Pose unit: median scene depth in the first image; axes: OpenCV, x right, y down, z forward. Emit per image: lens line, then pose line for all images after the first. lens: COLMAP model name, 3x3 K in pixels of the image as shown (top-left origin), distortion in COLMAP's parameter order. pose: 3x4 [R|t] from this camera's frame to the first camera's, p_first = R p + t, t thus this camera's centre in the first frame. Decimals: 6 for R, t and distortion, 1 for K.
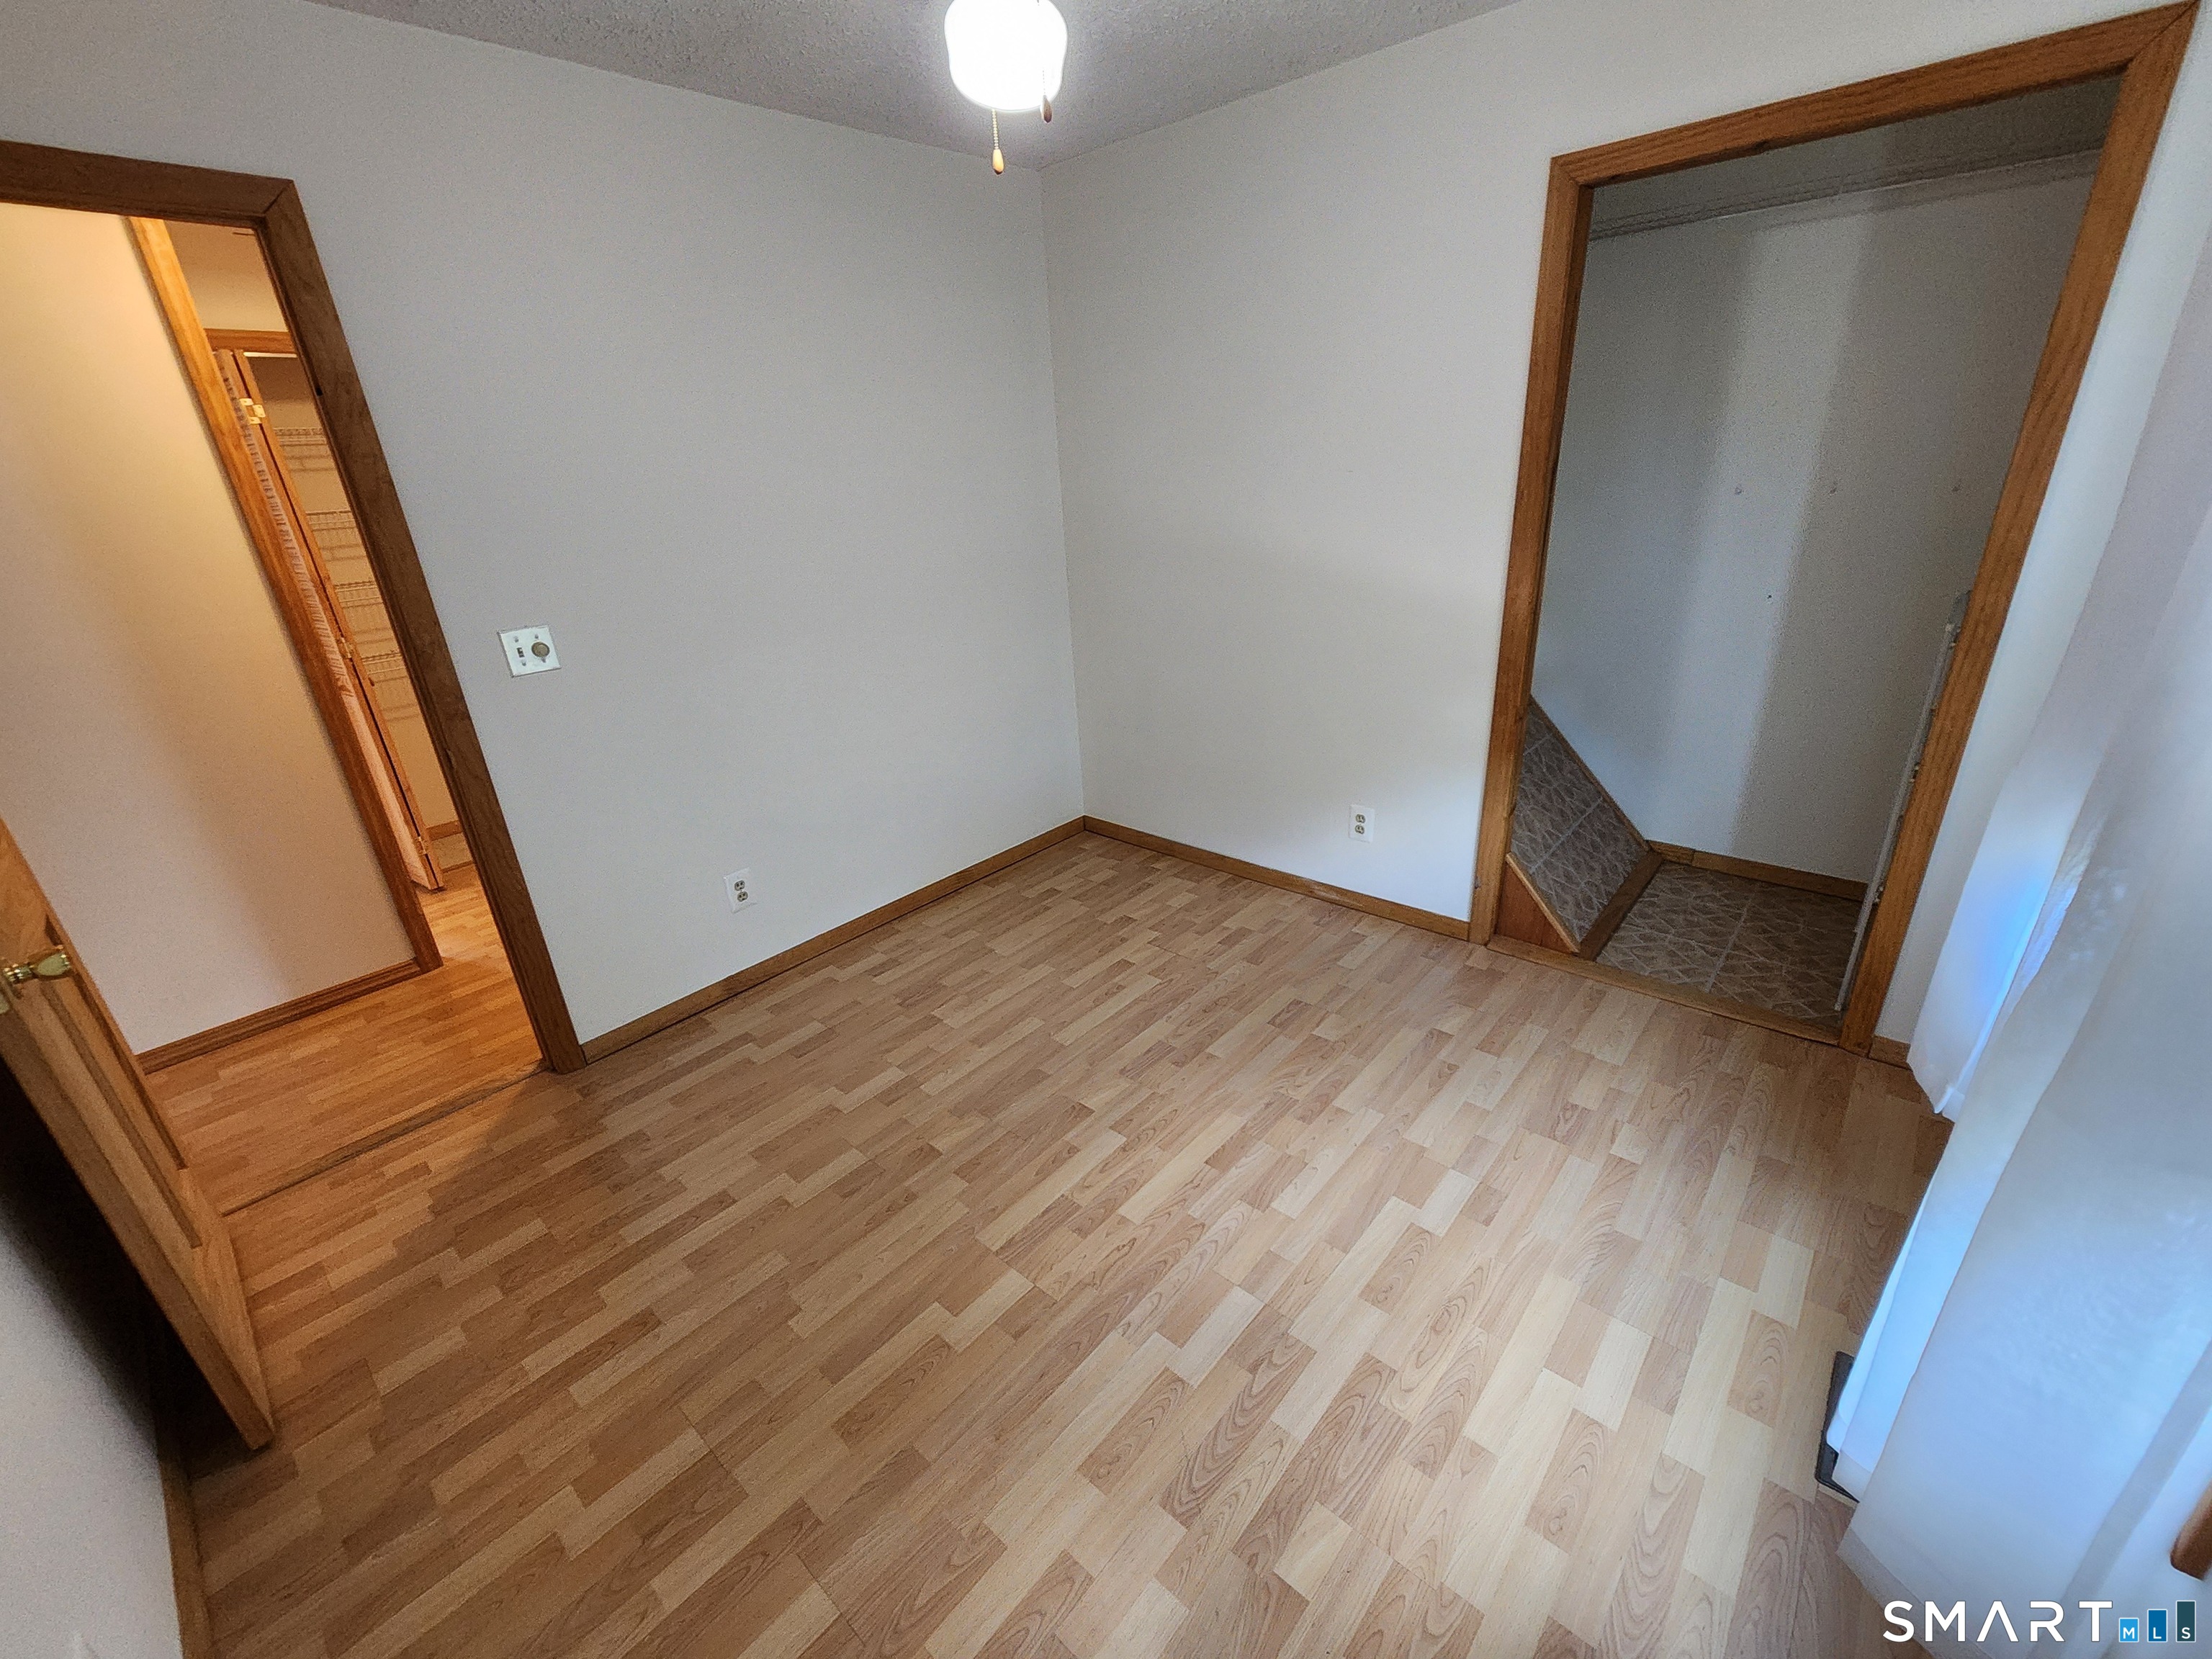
lens RADIAL K [[906.6, 0, 1093.2], [0, 906.6, 842.8], [0, 0, 1]] dist [-0.003521, 0.001518]
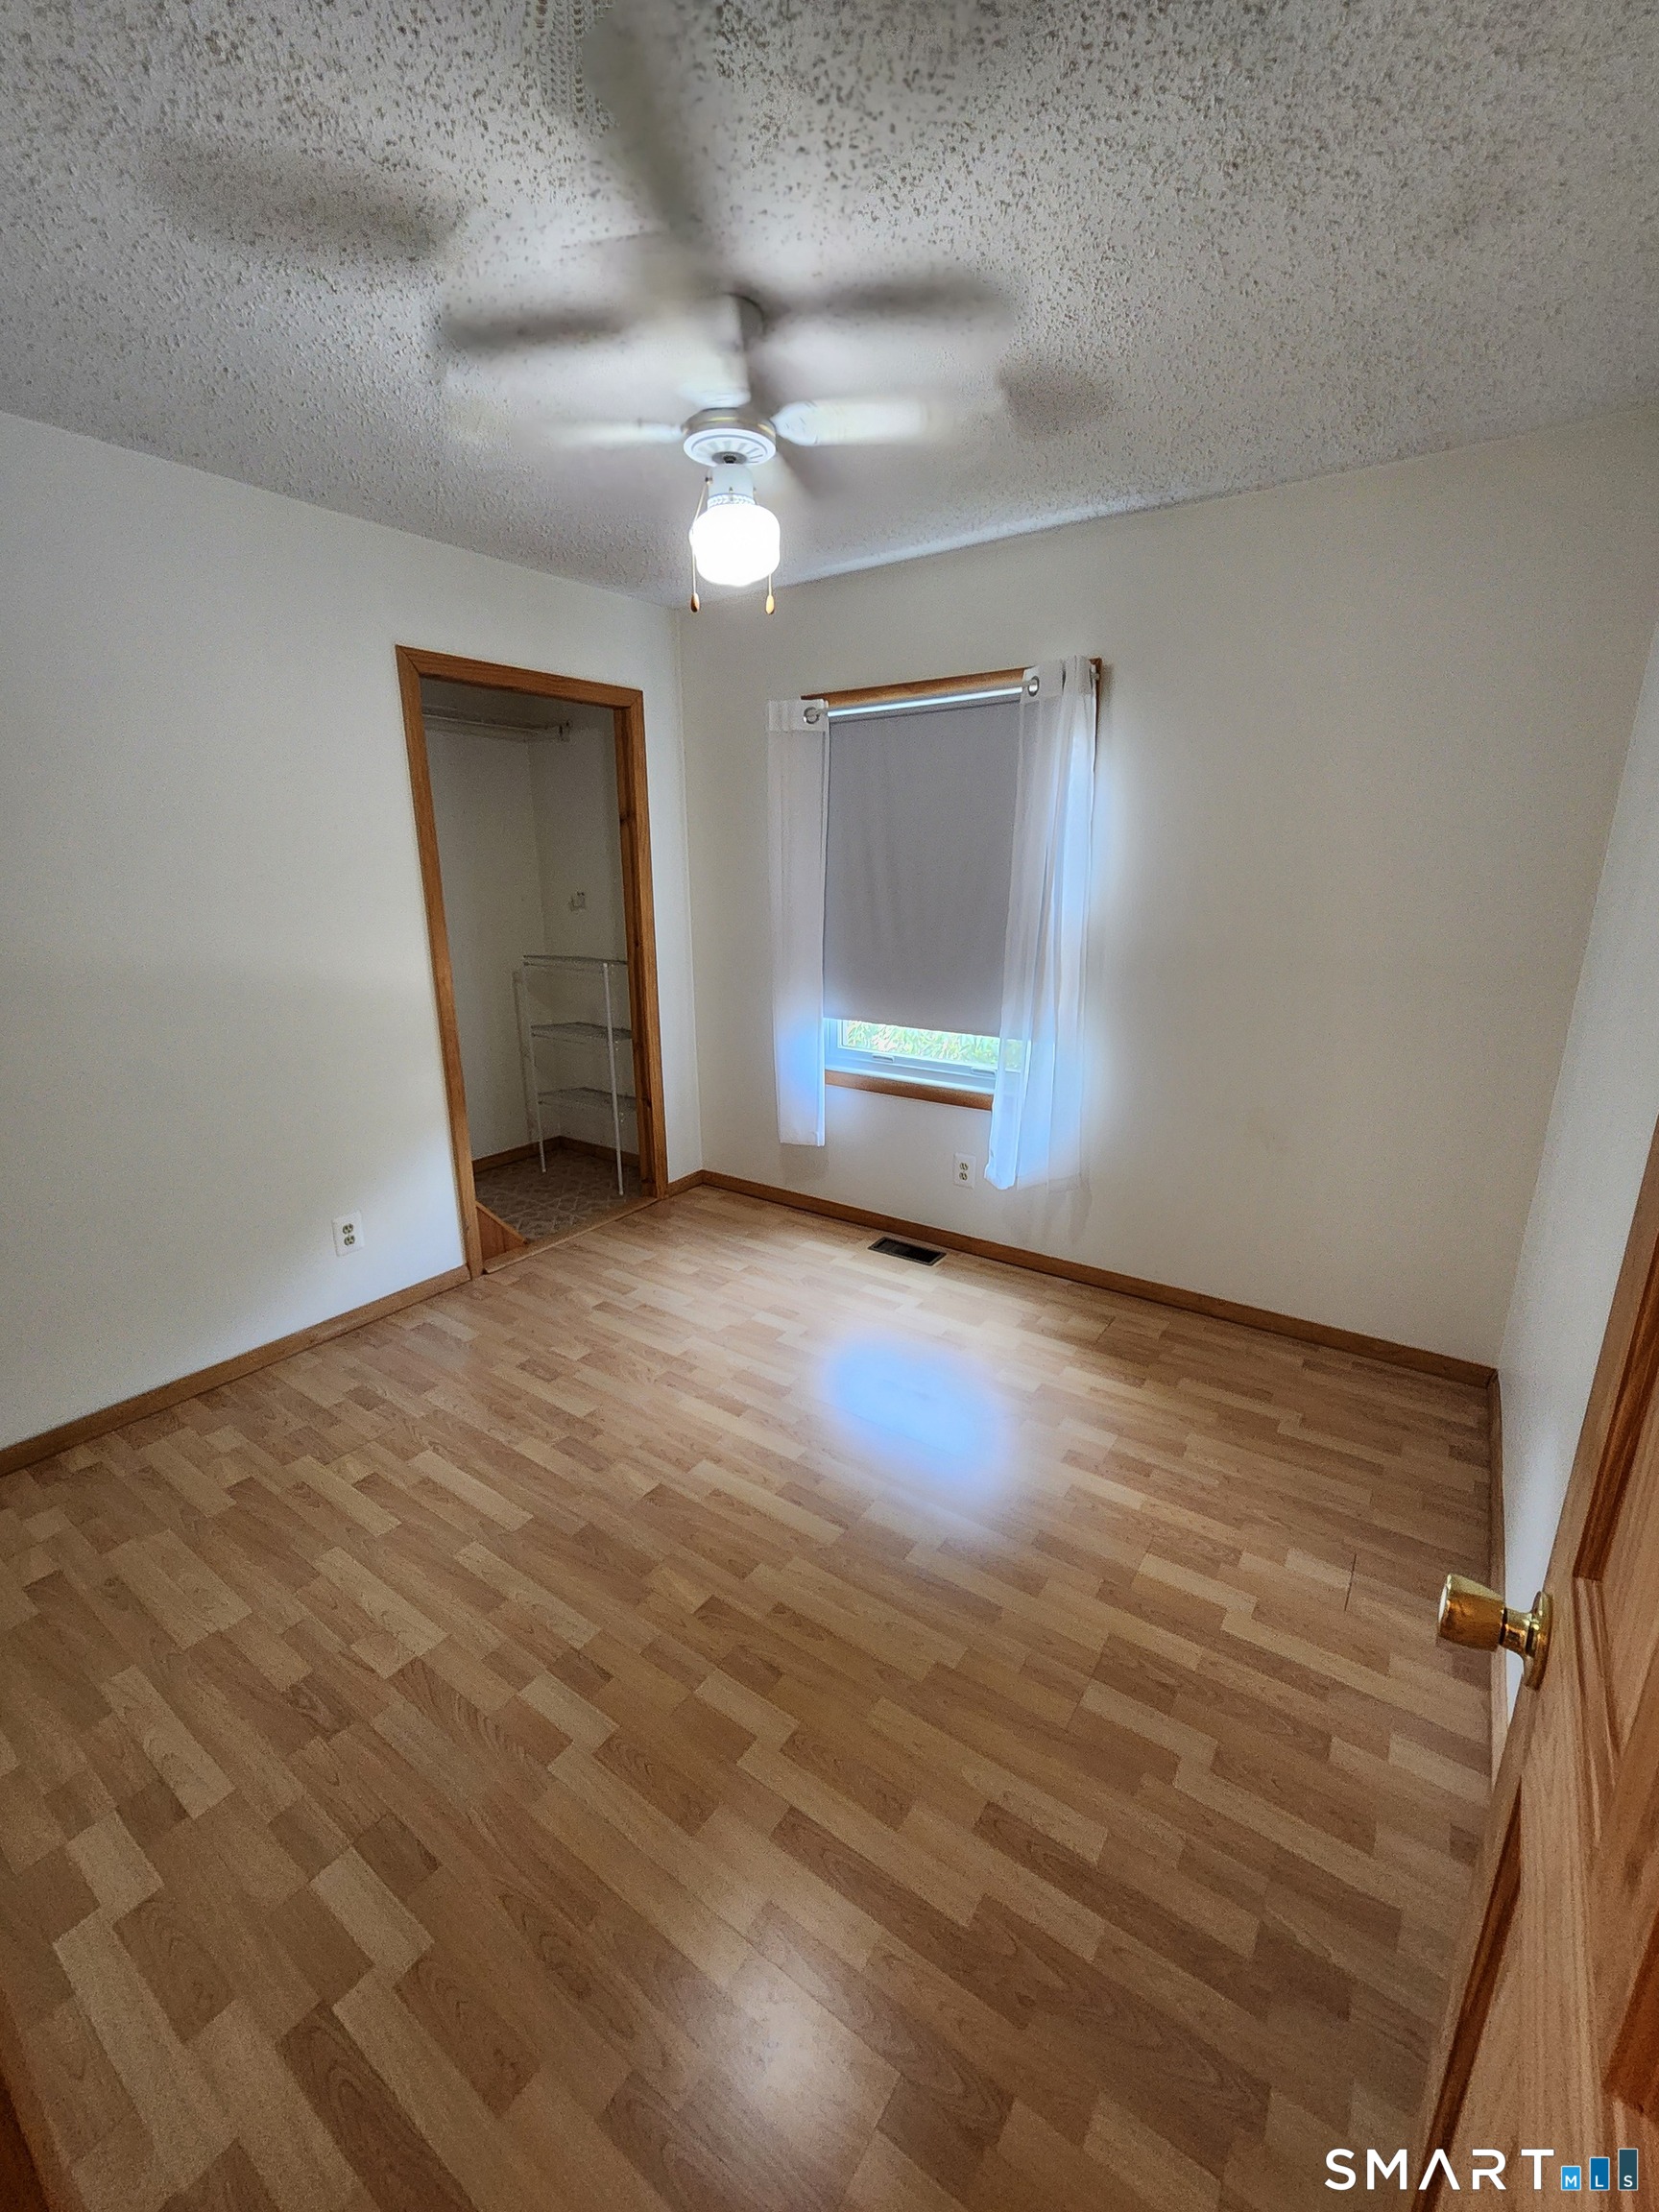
lens RADIAL K [[906.6, 0, 822.6], [0, 906.6, 1111.2], [0, 0, 1]] dist [-0.003521, 0.001518]
pose [[-0.118392, -0.209846, 0.970540, -0.811437], [0.396514, 0.886113, 0.239961, -0.205468], [-0.910363, 0.413242, -0.021702, 0.643348]]
